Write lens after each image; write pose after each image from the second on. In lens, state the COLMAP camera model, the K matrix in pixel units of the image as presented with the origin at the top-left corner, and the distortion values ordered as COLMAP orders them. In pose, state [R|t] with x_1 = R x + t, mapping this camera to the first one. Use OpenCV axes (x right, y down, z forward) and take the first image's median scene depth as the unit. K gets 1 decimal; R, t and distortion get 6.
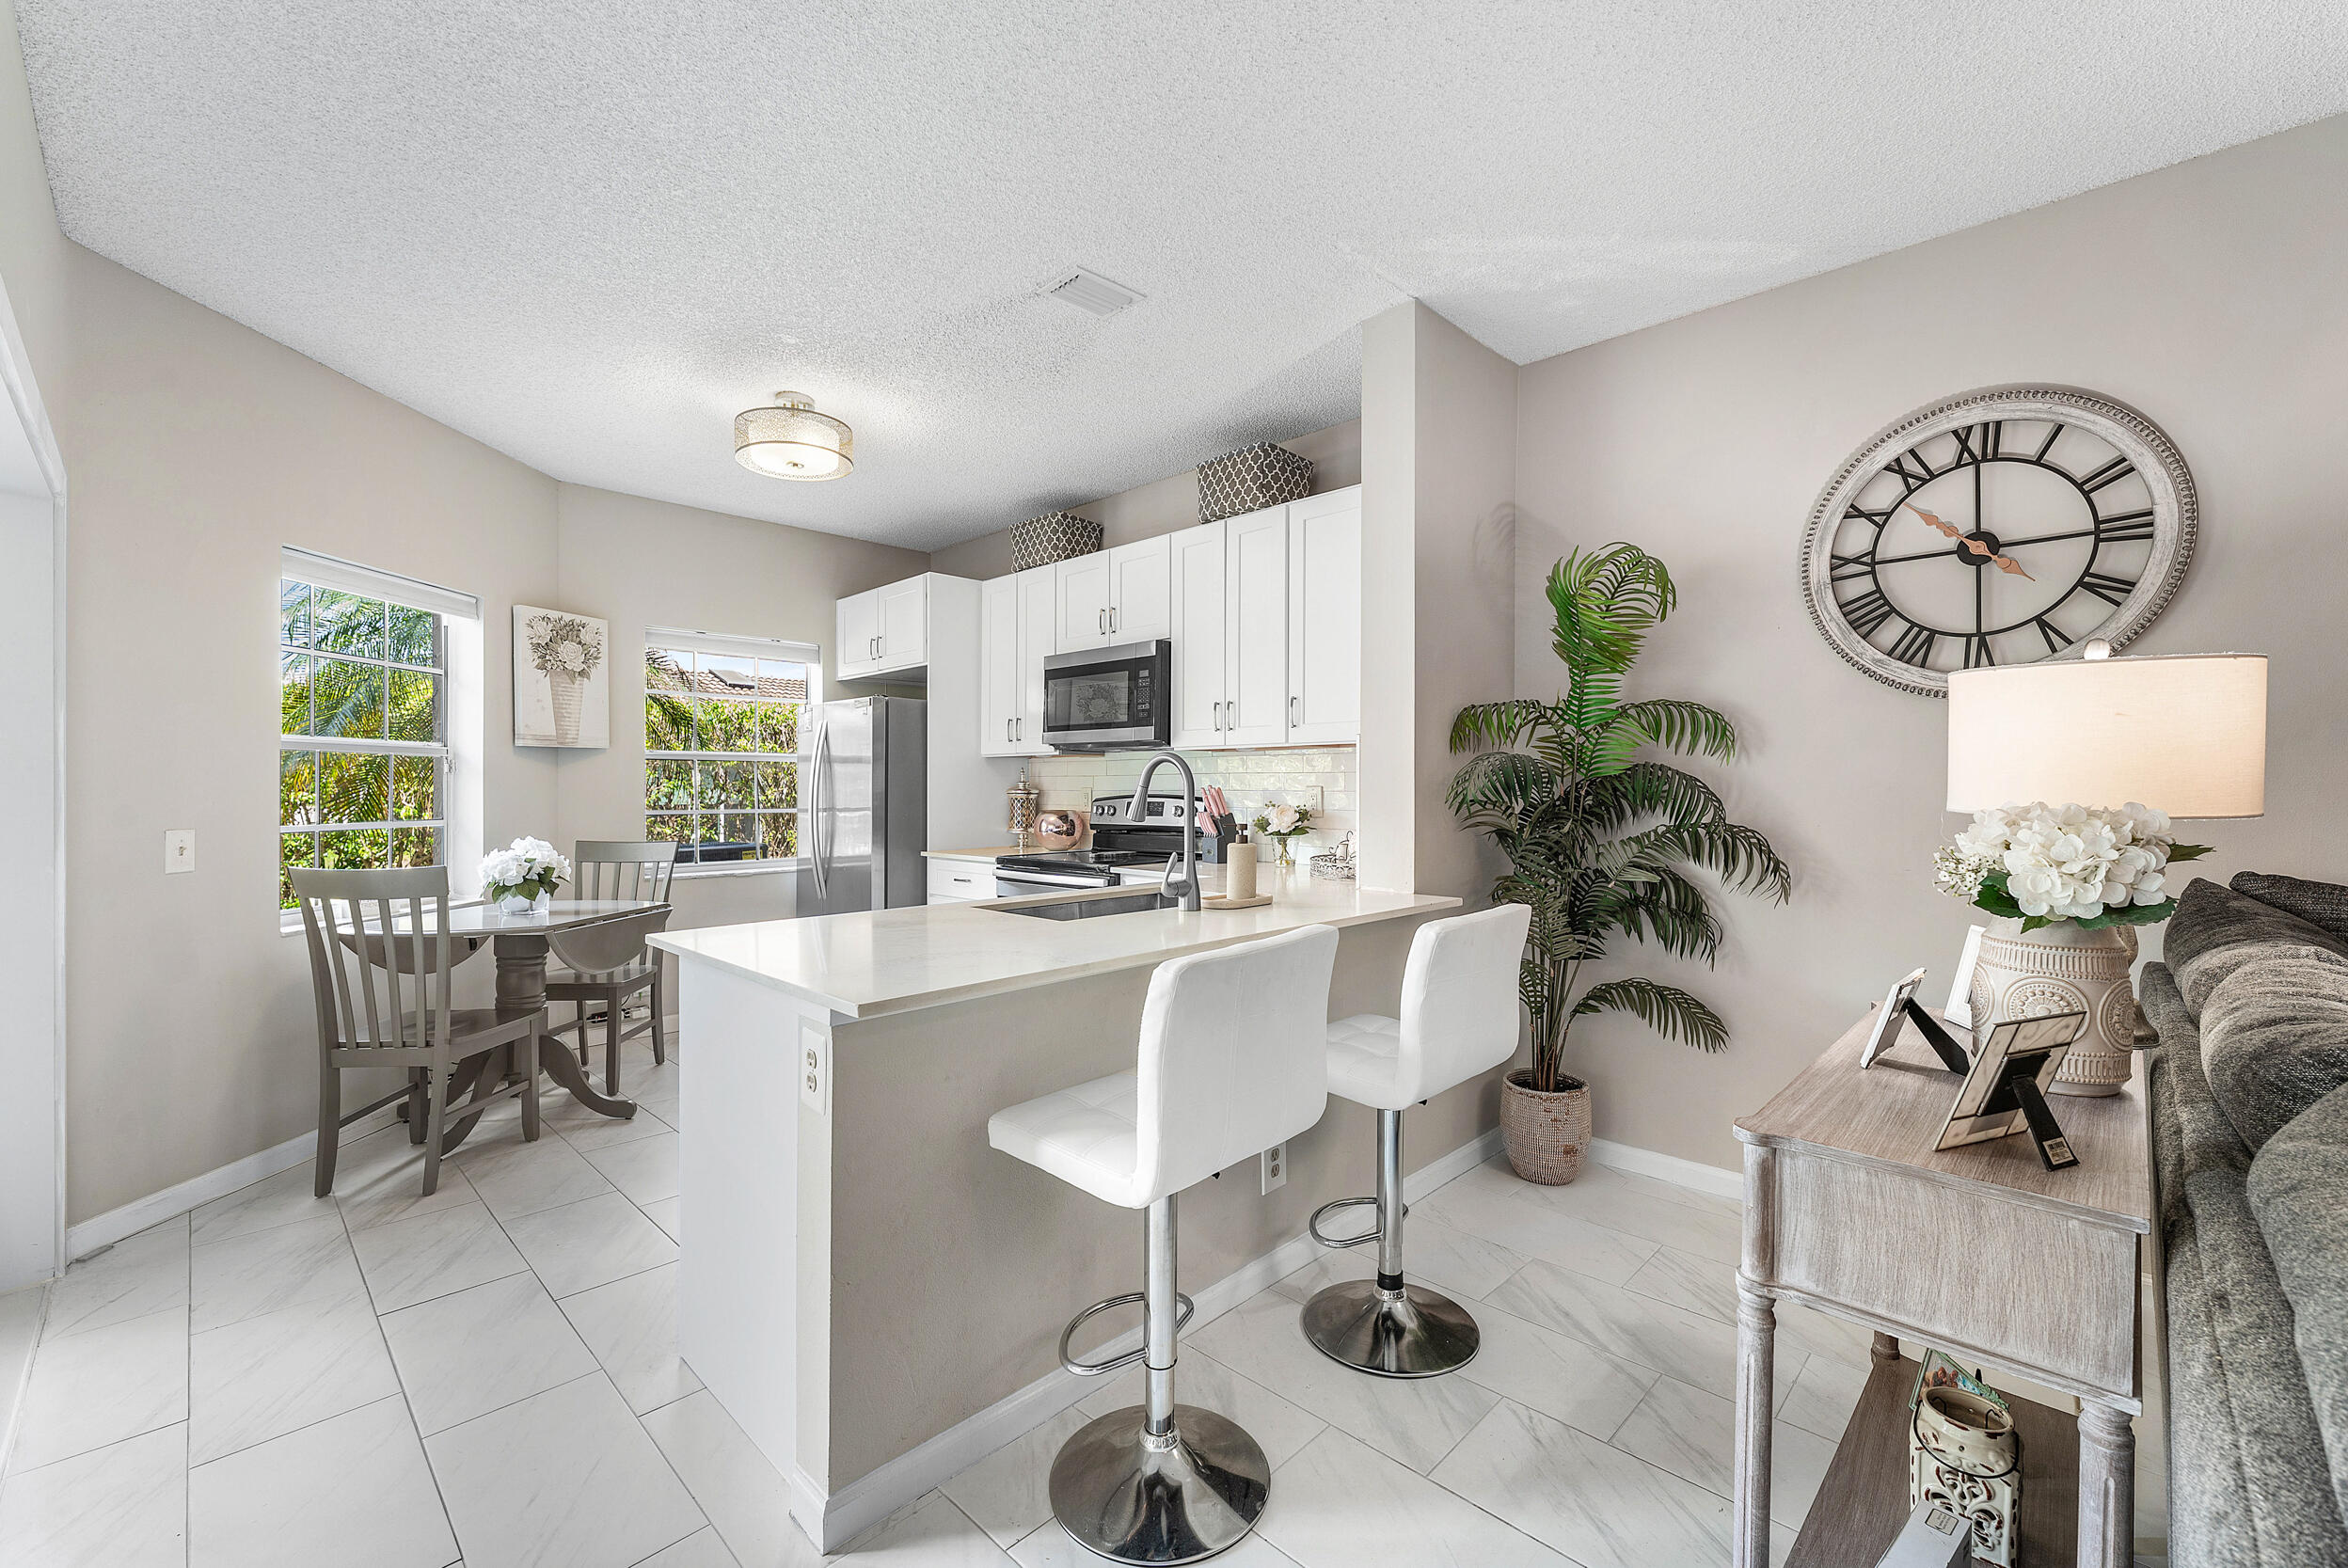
lens RADIAL K [[974.5, 0, 1171.1], [0, 974.5, 797.9], [0, 0, 1]] dist [-0.003034, -0.000077]
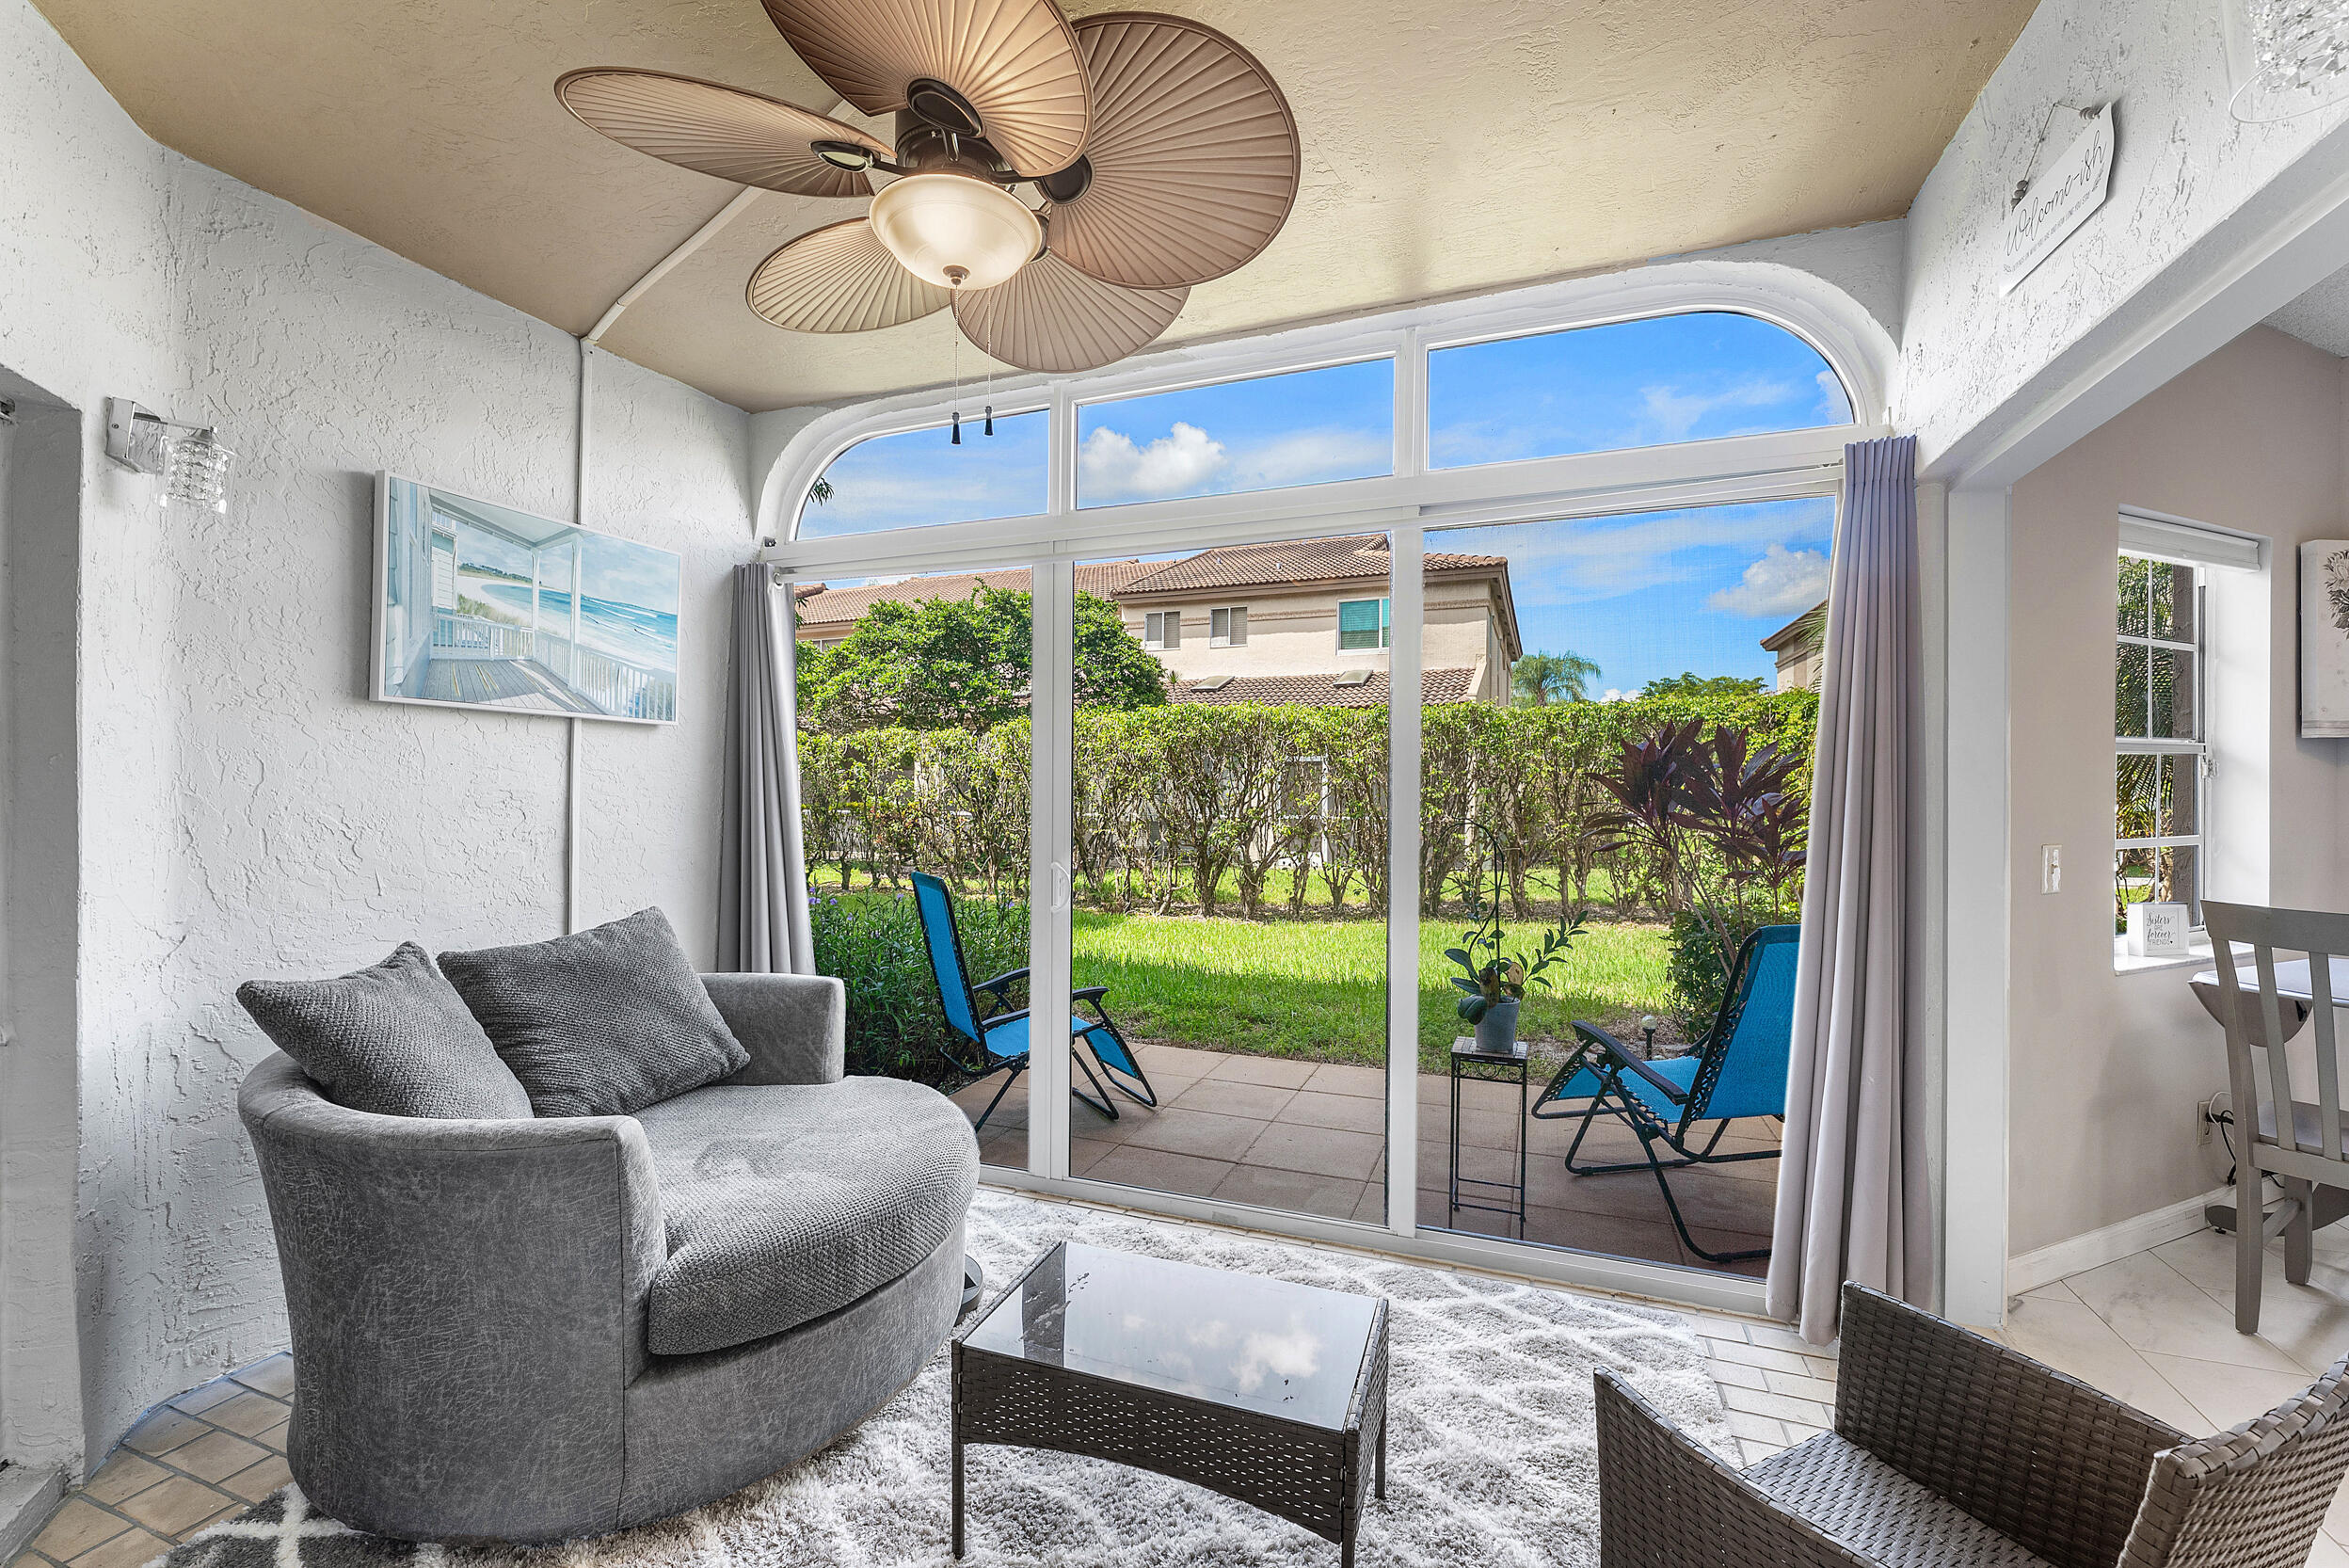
lens RADIAL K [[975.0, 0, 1173.3], [0, 975.0, 790.4], [0, 0, 1]] dist [-0.003034, -0.000077]
pose [[0.406209, -0.000093, -0.913780, -0.378943], [-0.006787, 0.999972, -0.003119, -0.006776], [0.913755, 0.007469, 0.406197, -0.062746]]
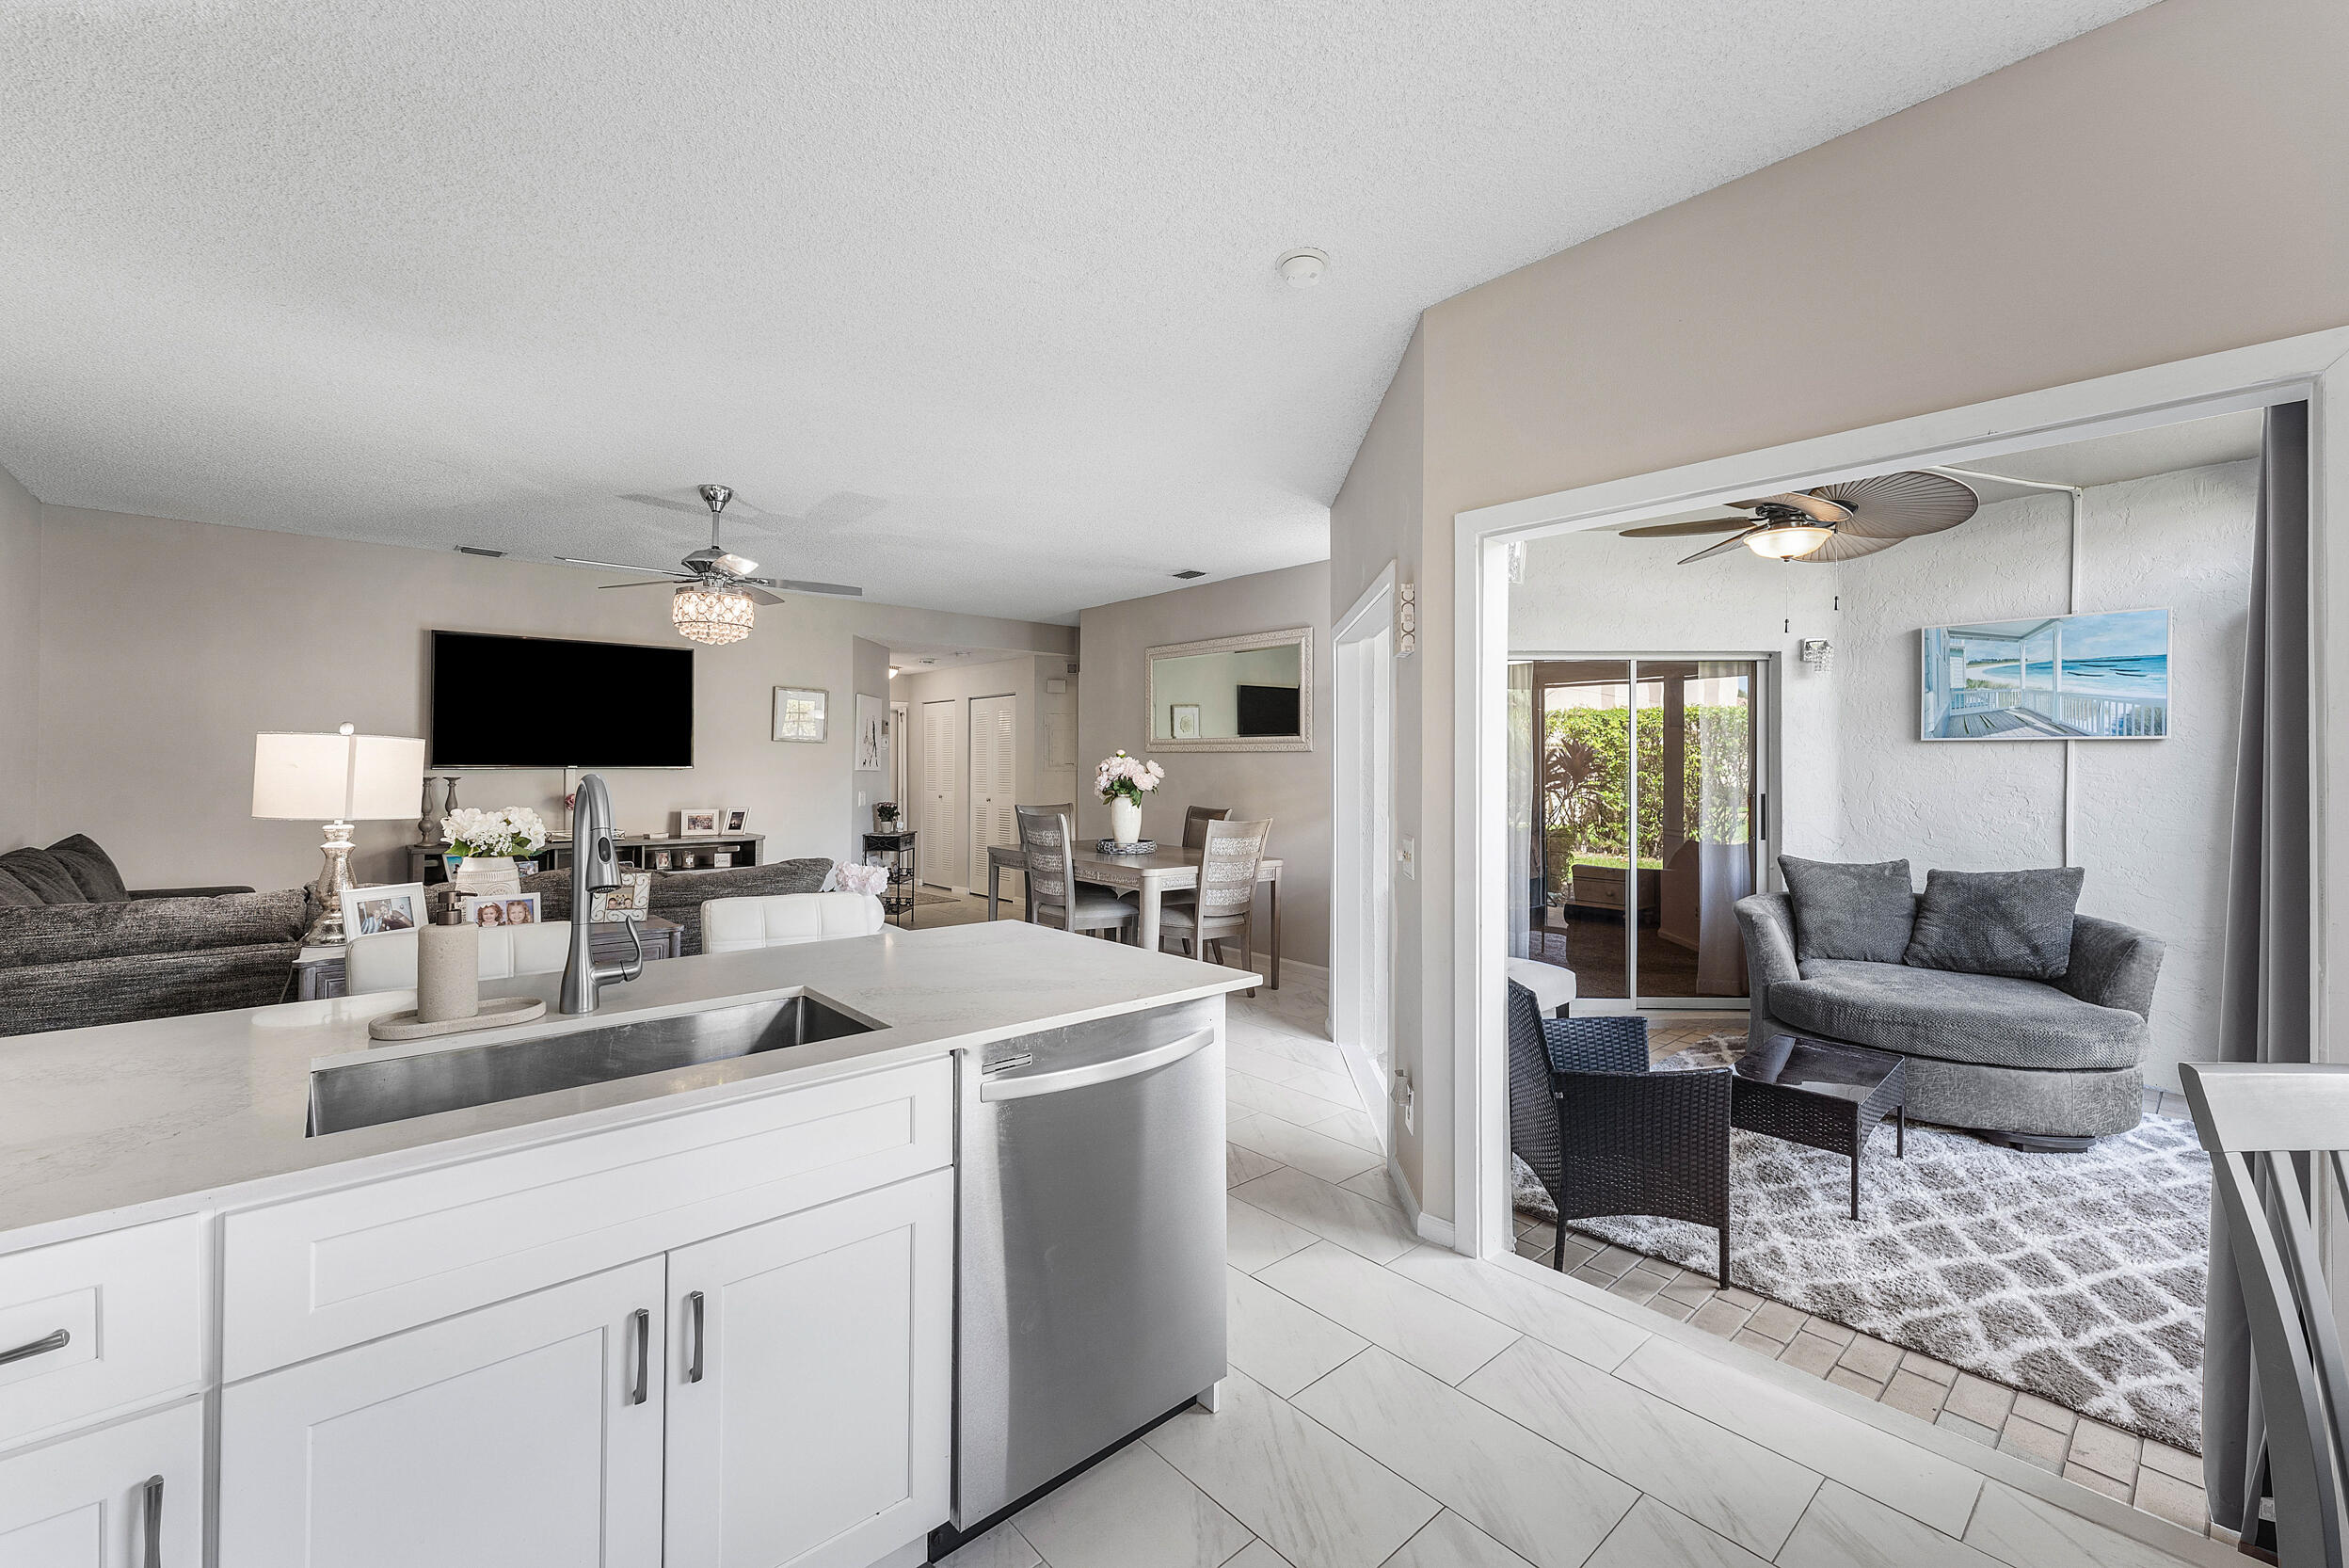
lens RADIAL K [[975.0, 0, 1191.2], [0, 975.0, 759.2], [0, 0, 1]] dist [-0.003034, -0.000077]
pose [[-0.998715, -0.001356, 0.050670, -0.271949], [-0.001345, 0.999999, 0.000259, -0.038581], [-0.050670, 0.000191, -0.998715, 1.060273]]
